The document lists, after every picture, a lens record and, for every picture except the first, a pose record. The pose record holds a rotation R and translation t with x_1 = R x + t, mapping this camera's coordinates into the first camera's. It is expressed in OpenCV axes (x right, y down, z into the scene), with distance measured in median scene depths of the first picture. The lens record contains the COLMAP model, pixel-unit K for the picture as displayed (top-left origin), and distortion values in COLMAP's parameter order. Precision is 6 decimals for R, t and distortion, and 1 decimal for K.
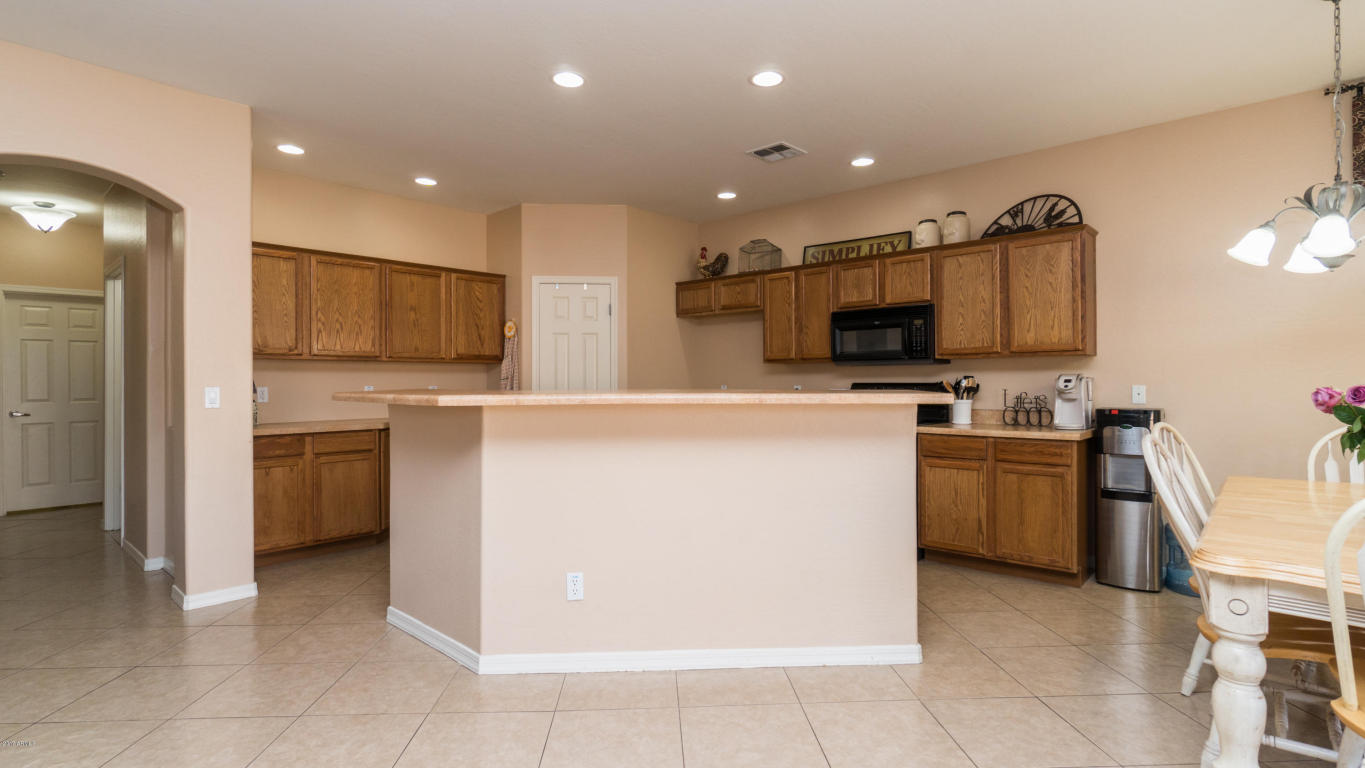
lens RADIAL K [[659.6, 0, 678.0], [0, 659.6, 375.8], [0, 0, 1]] dist [-0.000623, 0.000504]
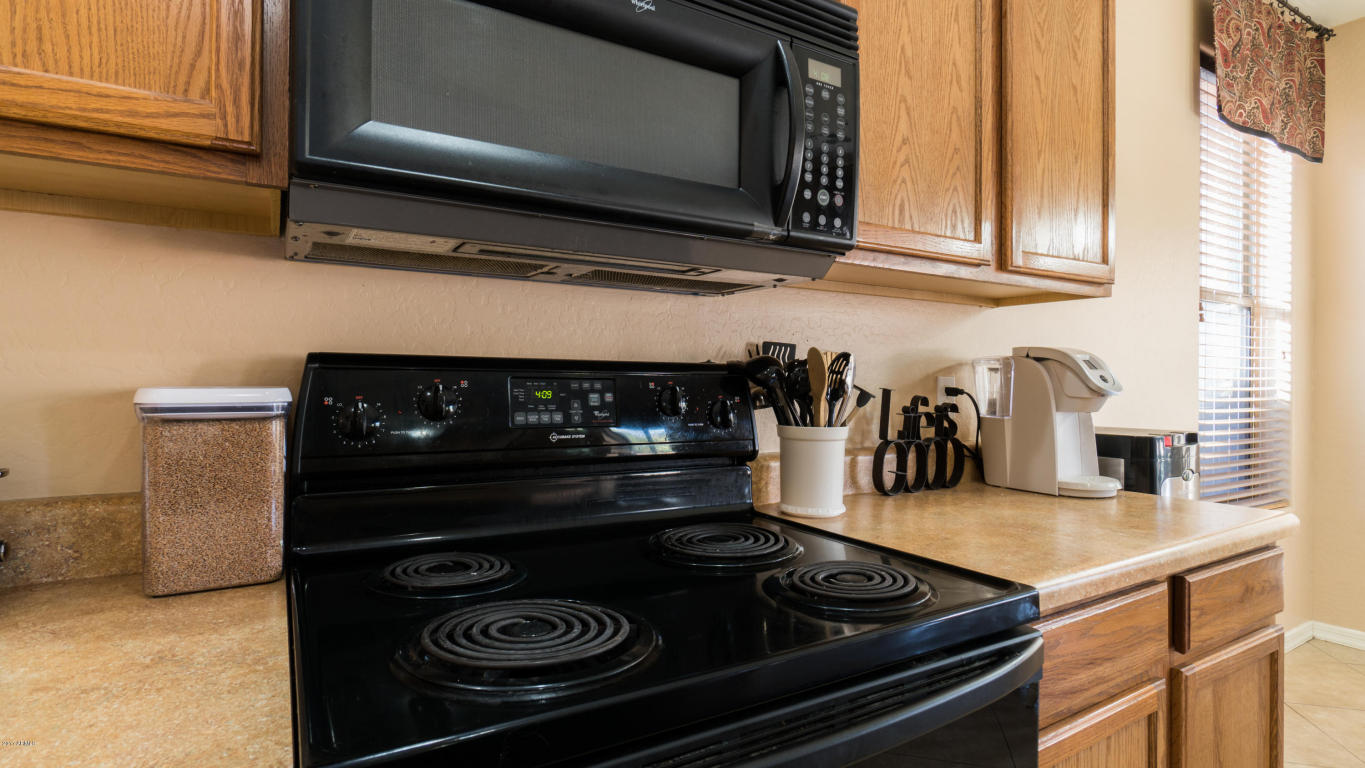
lens RADIAL K [[711.8, 0, 689.8], [0, 711.8, 381.8], [0, 0, 1]] dist [0.006083, 0.002606]
pose [[0.264977, 0.006085, 0.964235, 0.125839], [-0.014000, 0.999899, -0.002463, 0.019312], [-0.964153, -0.012847, 0.265036, 0.975214]]
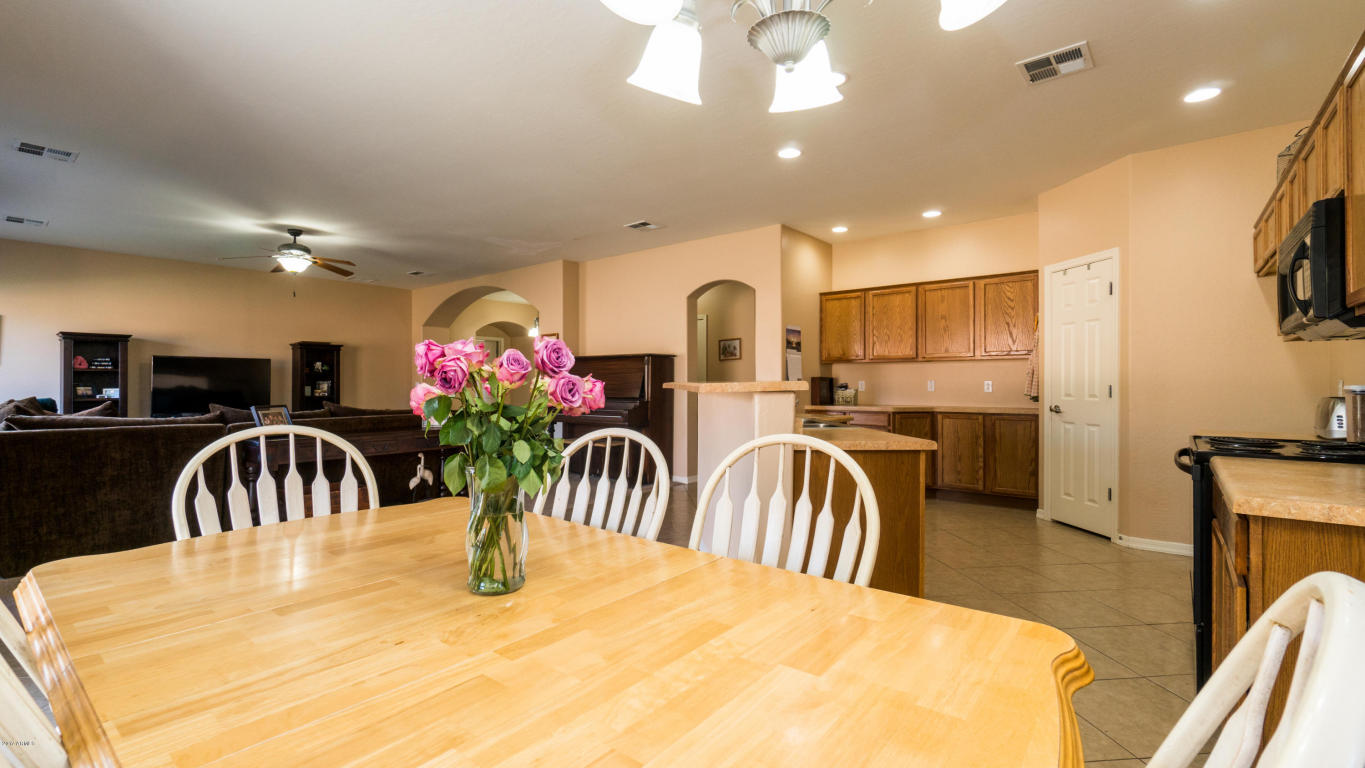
lens RADIAL K [[590.9, 0, 685.5], [0, 590.9, 379.9], [0, 0, 1]] dist [-0.006075, 0.000966]
pose [[0.061199, -0.005415, -0.998111, 0.760140], [0.005187, 0.999974, -0.005107, 0.020510], [0.998112, -0.004864, 0.061226, 0.516829]]
